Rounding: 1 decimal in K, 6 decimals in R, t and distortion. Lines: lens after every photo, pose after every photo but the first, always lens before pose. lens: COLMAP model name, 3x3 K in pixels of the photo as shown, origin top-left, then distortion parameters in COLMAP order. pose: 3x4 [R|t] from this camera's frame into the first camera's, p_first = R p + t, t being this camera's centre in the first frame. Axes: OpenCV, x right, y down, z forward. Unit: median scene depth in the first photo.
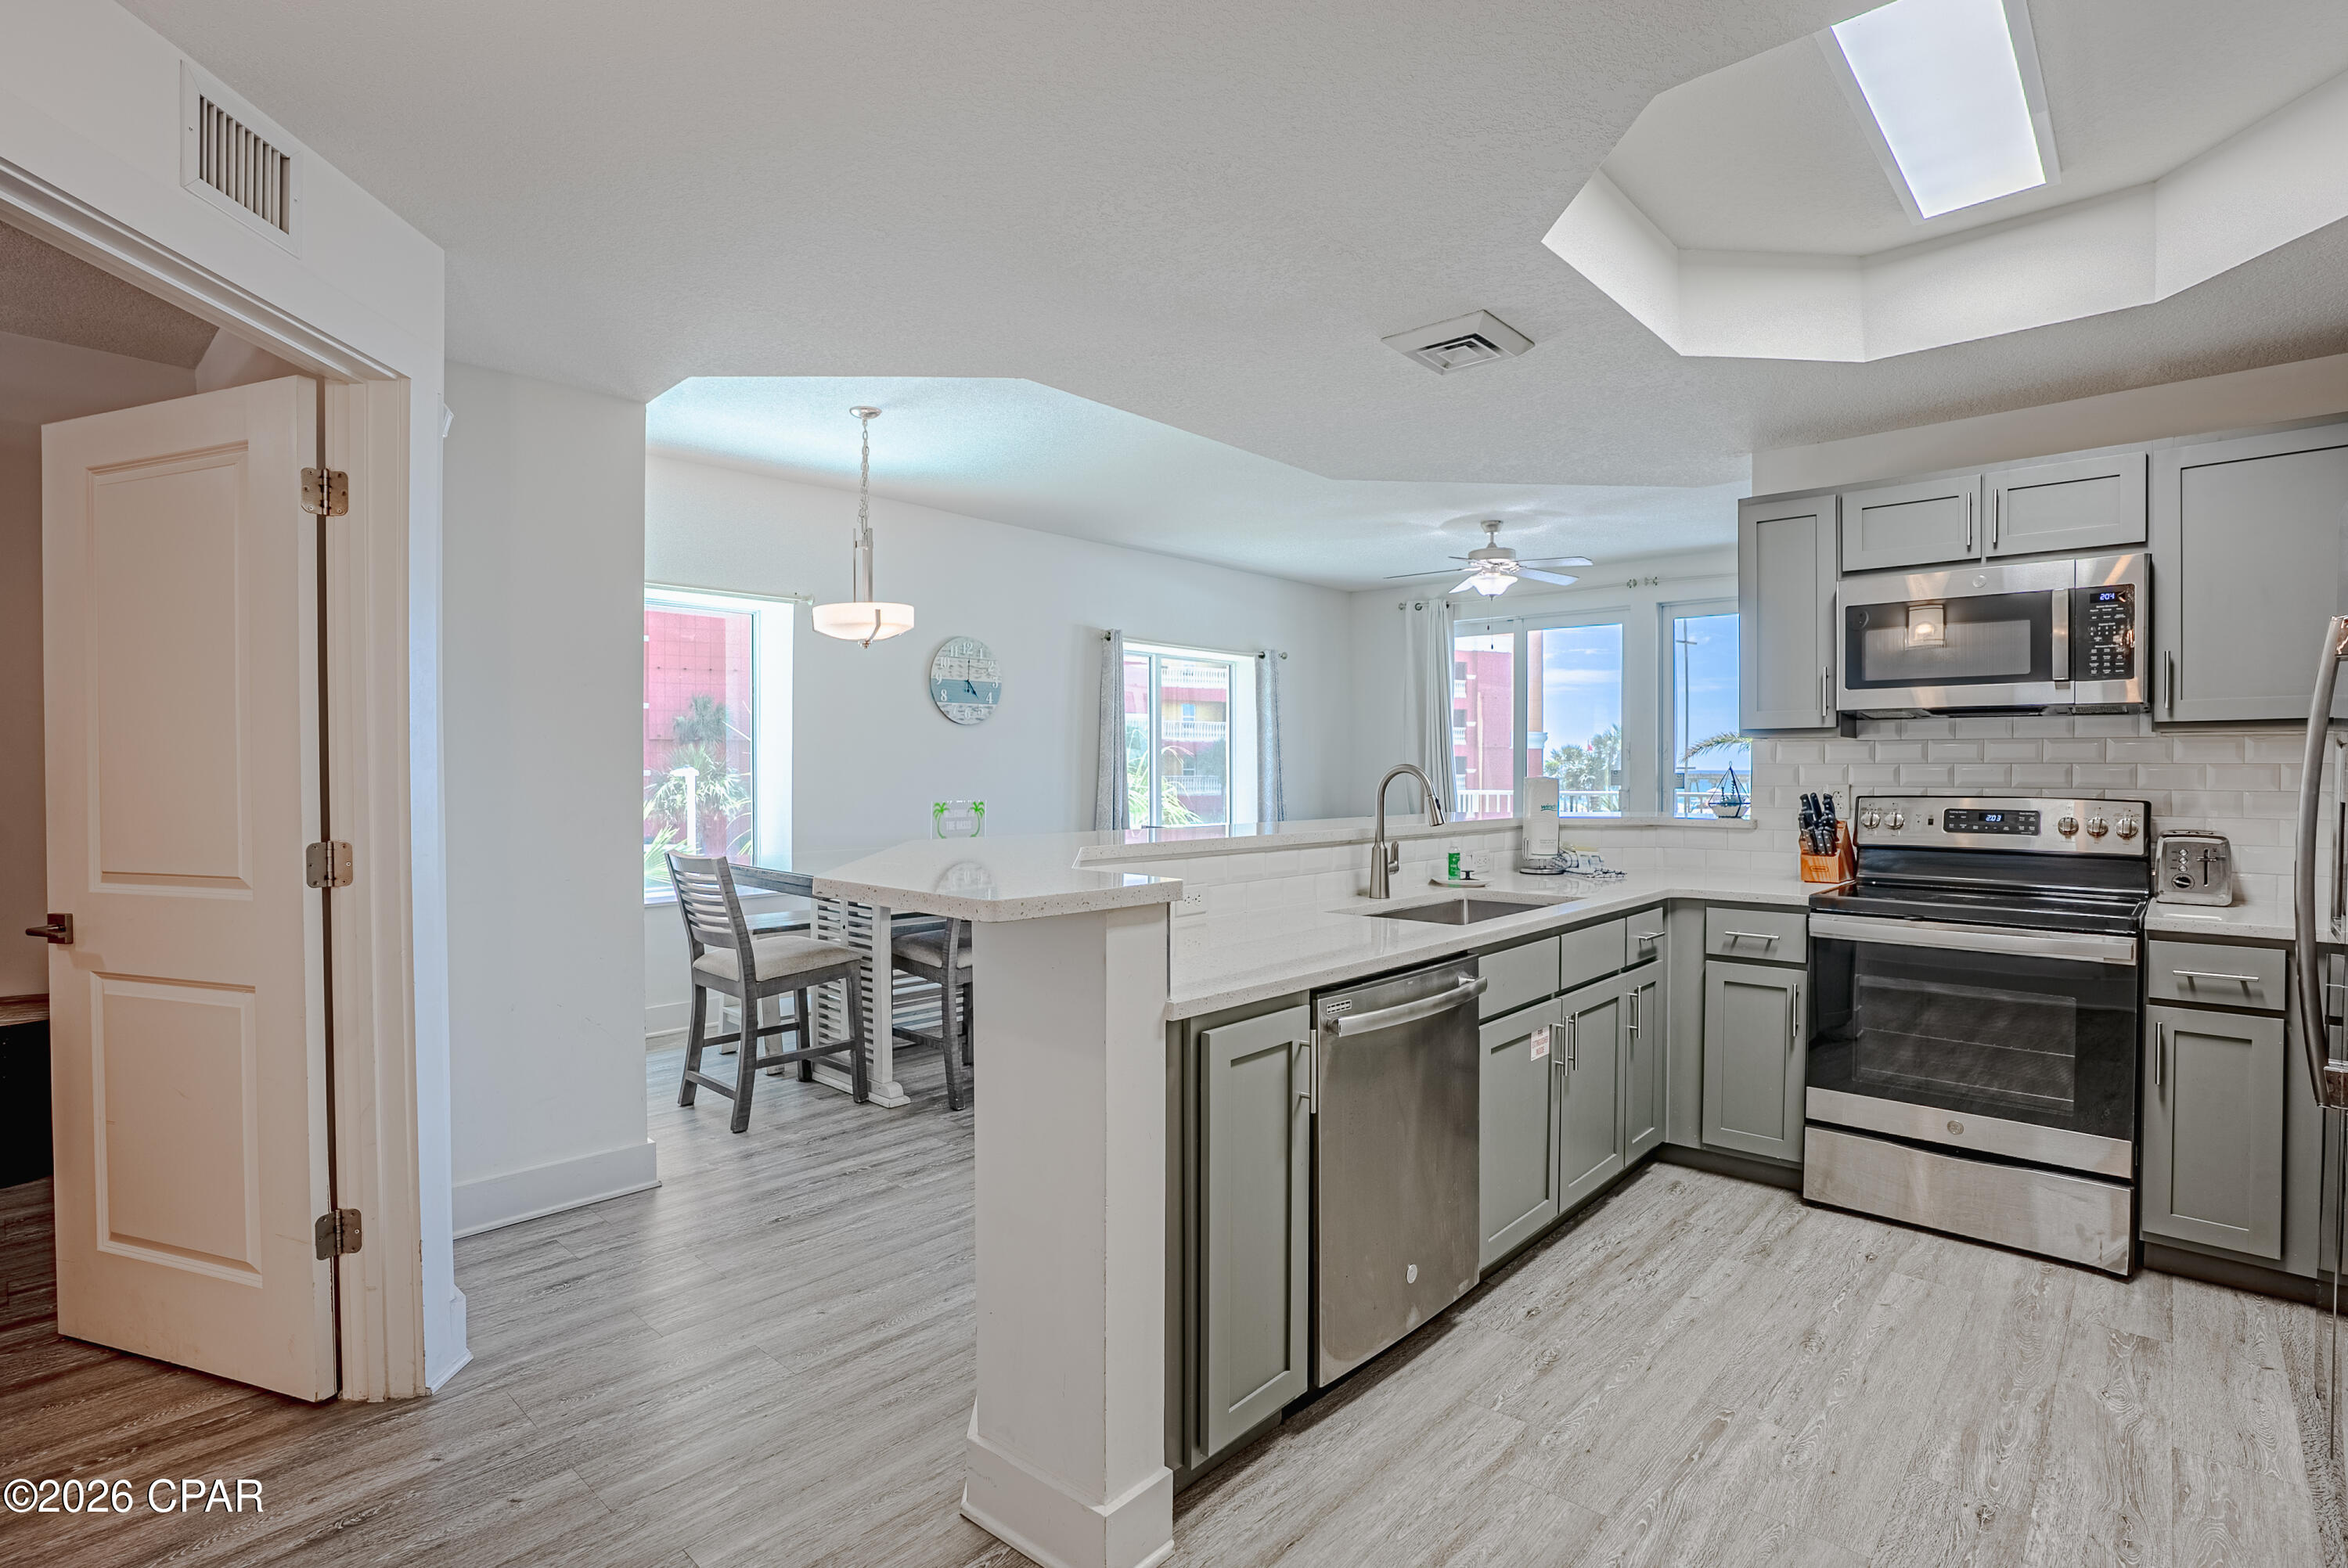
lens RADIAL K [[1133.5, 0, 1182.3], [0, 1133.5, 782.6], [0, 0, 1]] dist [-0.066175, 0.027937]
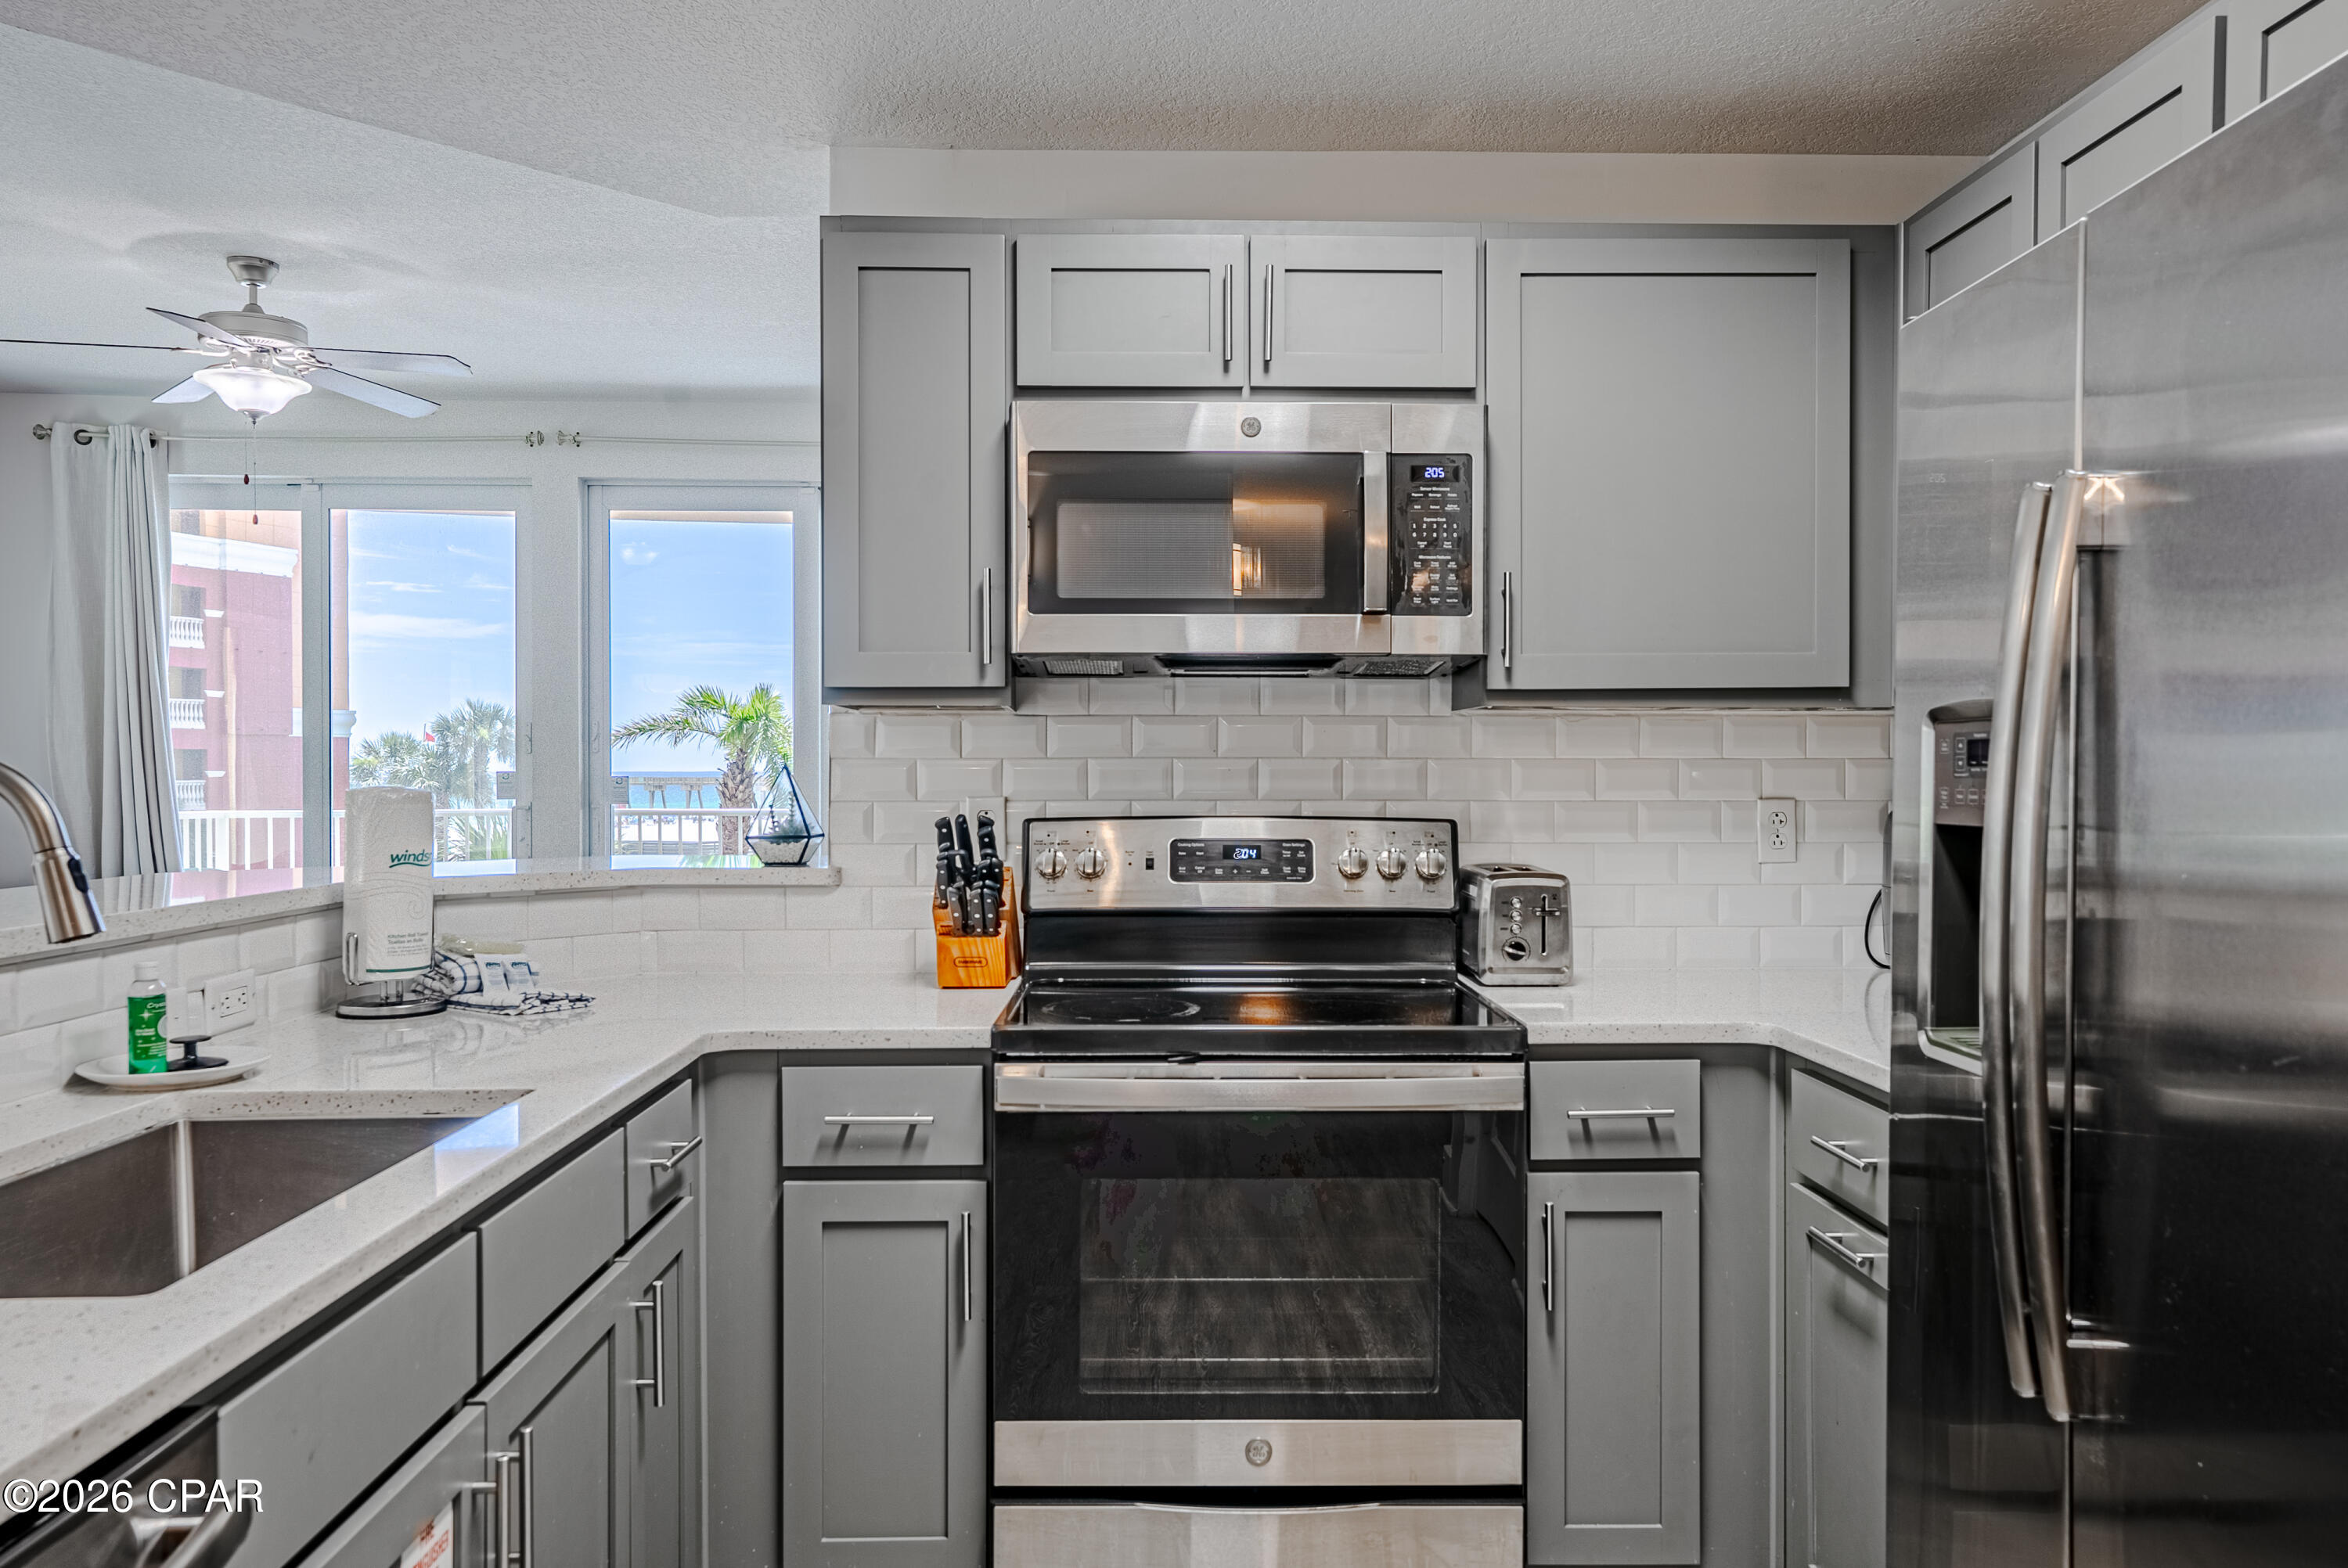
lens RADIAL K [[1678.1, 0, 1187.2], [0, 1678.1, 783.5], [0, 0, 1]] dist [-0.004537, 0.036510]
pose [[0.715216, -0.006457, 0.698873, 0.104971], [0.009641, 0.999953, -0.000627, -0.003876], [-0.698837, 0.007187, 0.715245, 0.388215]]
